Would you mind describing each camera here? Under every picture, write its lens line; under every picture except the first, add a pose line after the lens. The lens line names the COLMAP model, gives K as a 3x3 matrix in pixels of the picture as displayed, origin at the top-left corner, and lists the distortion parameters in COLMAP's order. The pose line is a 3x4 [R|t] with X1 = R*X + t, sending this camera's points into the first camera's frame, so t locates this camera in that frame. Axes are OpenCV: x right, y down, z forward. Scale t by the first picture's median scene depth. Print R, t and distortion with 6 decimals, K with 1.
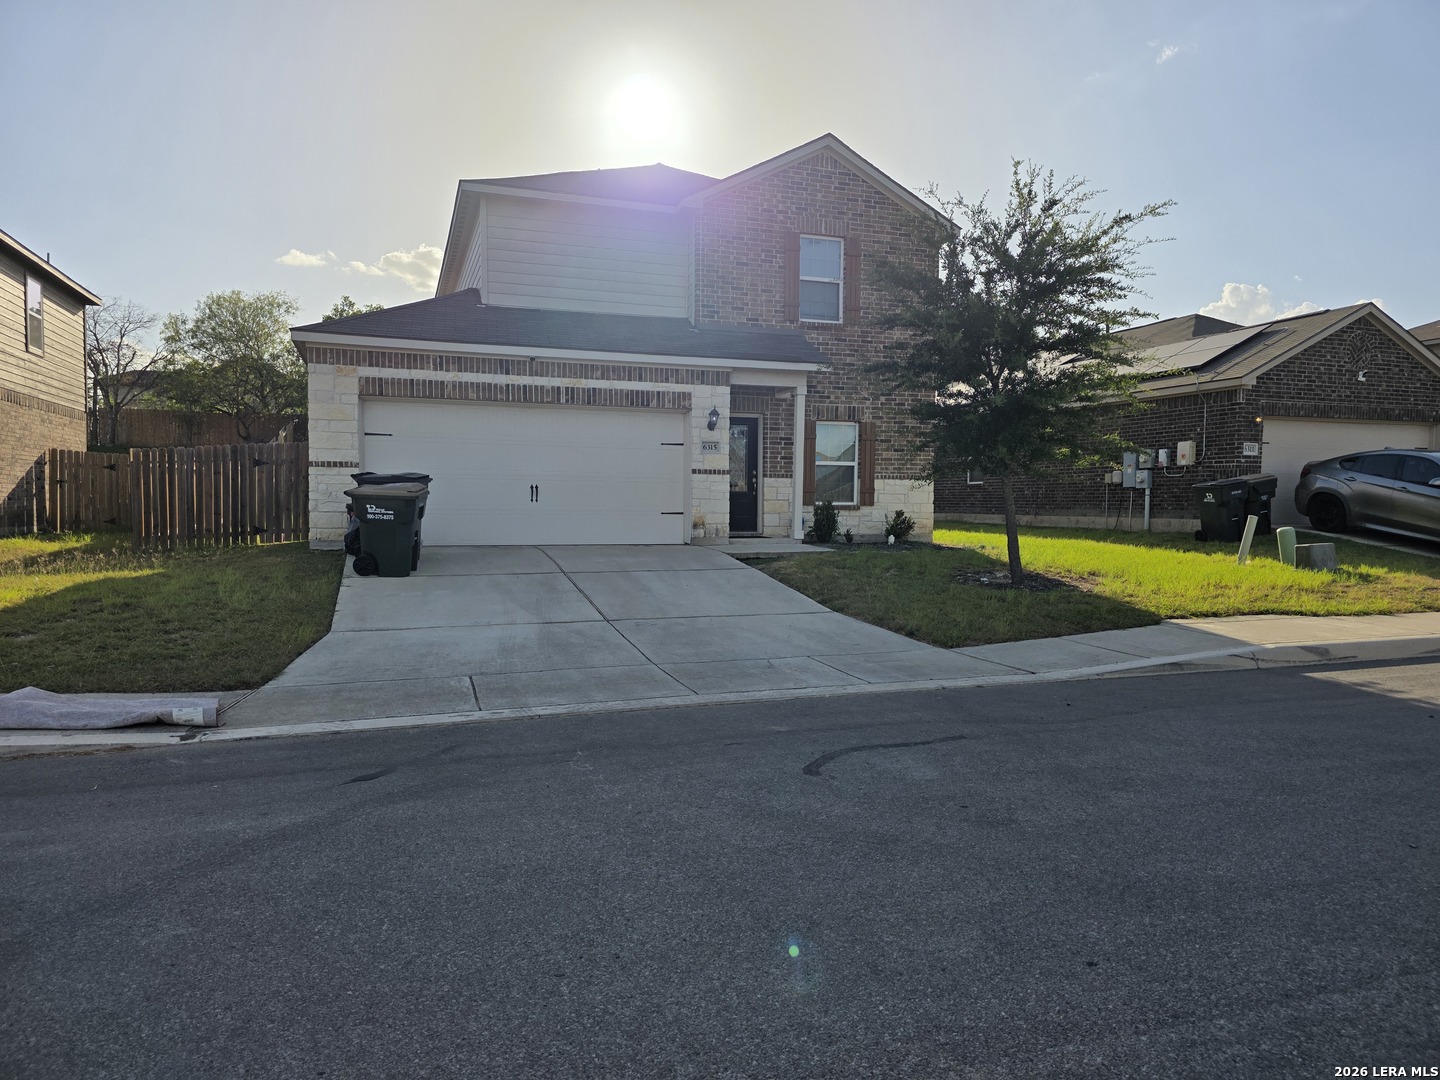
lens RADIAL K [[970.7, 0, 732.6], [0, 970.7, 535.5], [0, 0, 1]] dist [0.043748, -0.029584]
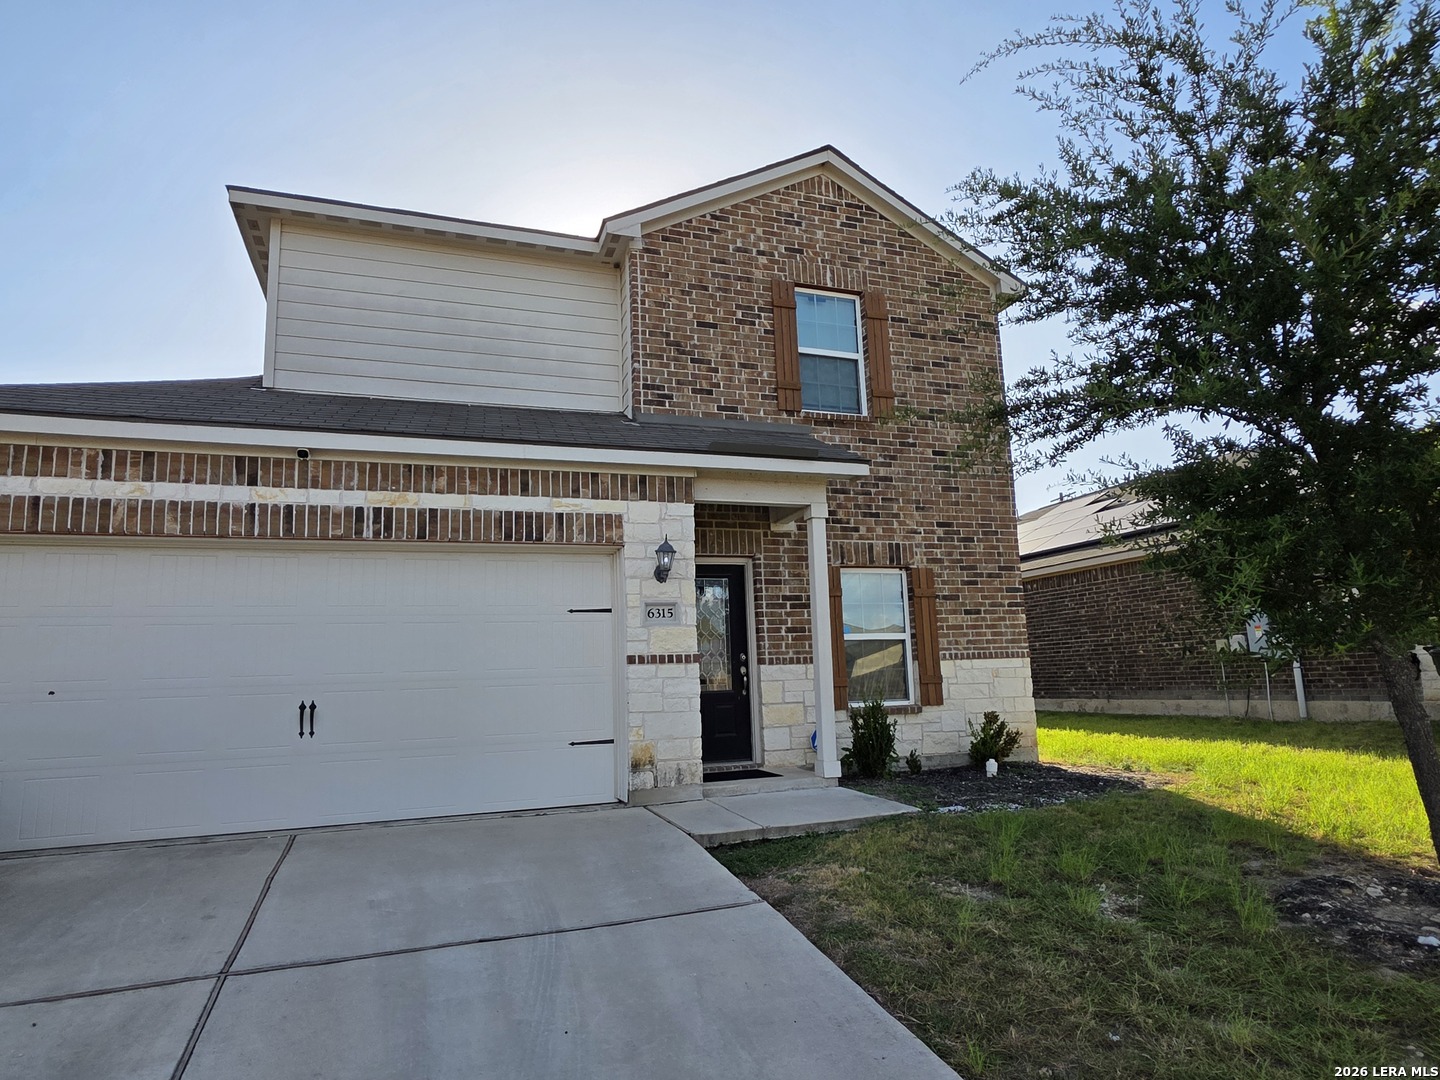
lens RADIAL K [[824.1, 0, 707.1], [0, 824.1, 532.6], [0, 0, 1]] dist [0.015893, 0.000918]
pose [[0.999023, -0.044134, -0.002408, 0.005588], [0.042581, 0.975615, -0.215320, -0.035804], [0.011852, 0.215007, 0.976541, 0.552134]]
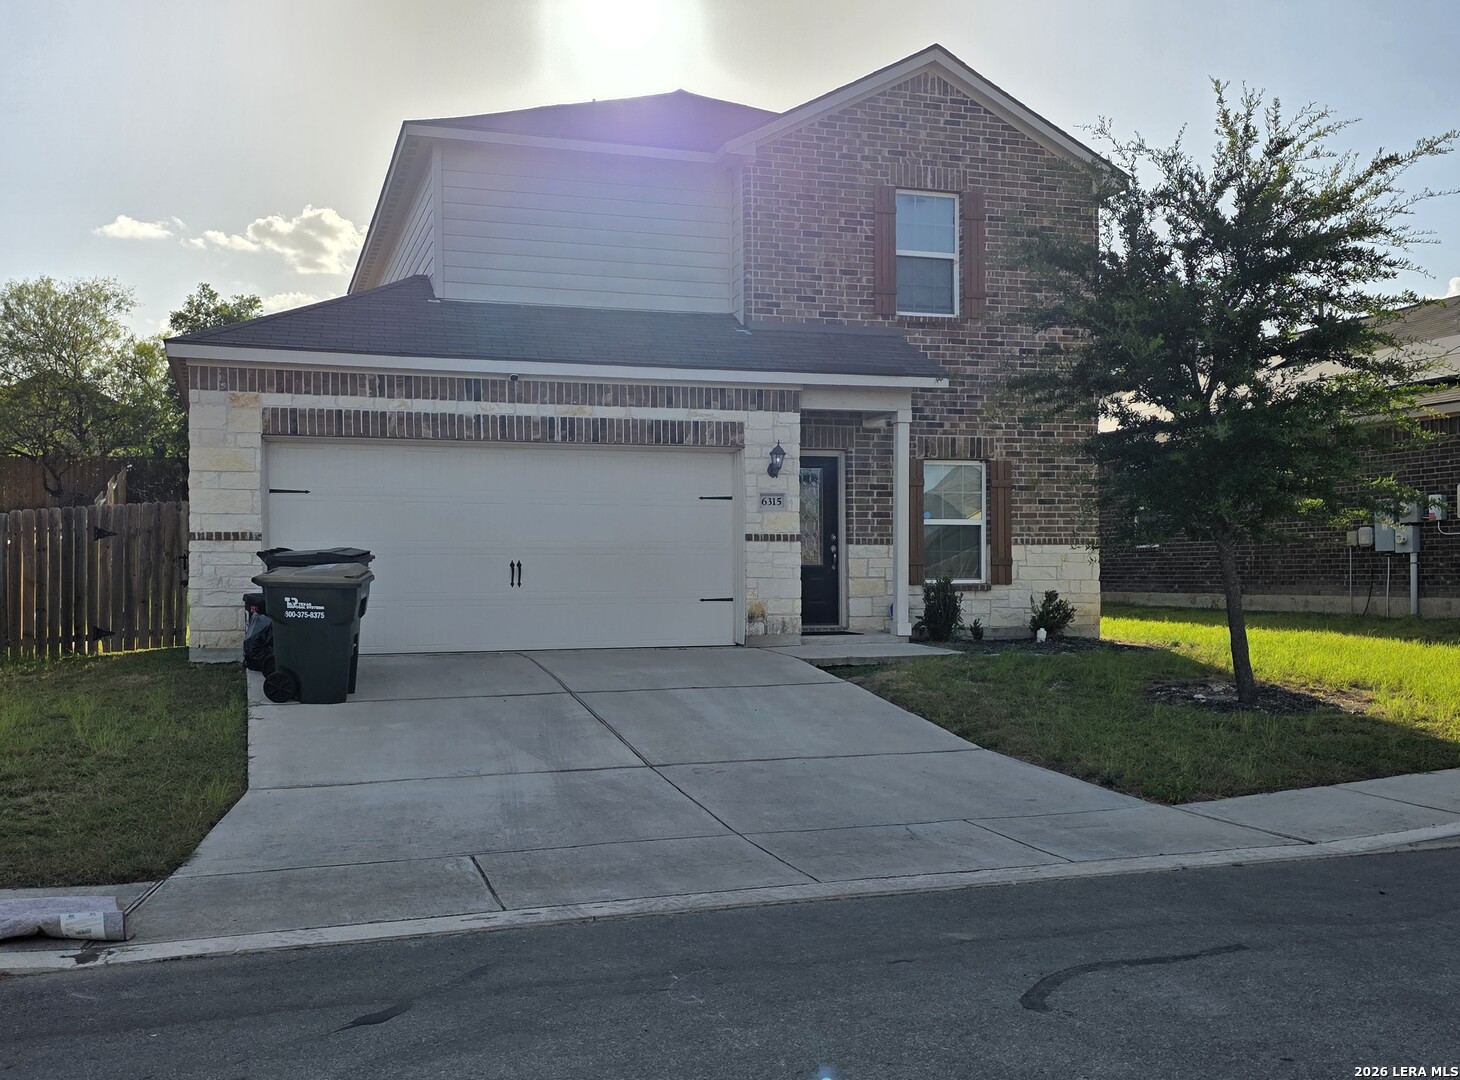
lens RADIAL K [[1445.3, 0, 742.4], [0, 1445.3, 543.8], [0, 0, 1]] dist [0.039596, 0.000000]
pose [[0.999840, -0.013188, -0.012123, -0.032583], [0.012493, 0.998366, -0.055764, -0.006062], [0.012839, 0.055604, 0.998370, -0.004040]]
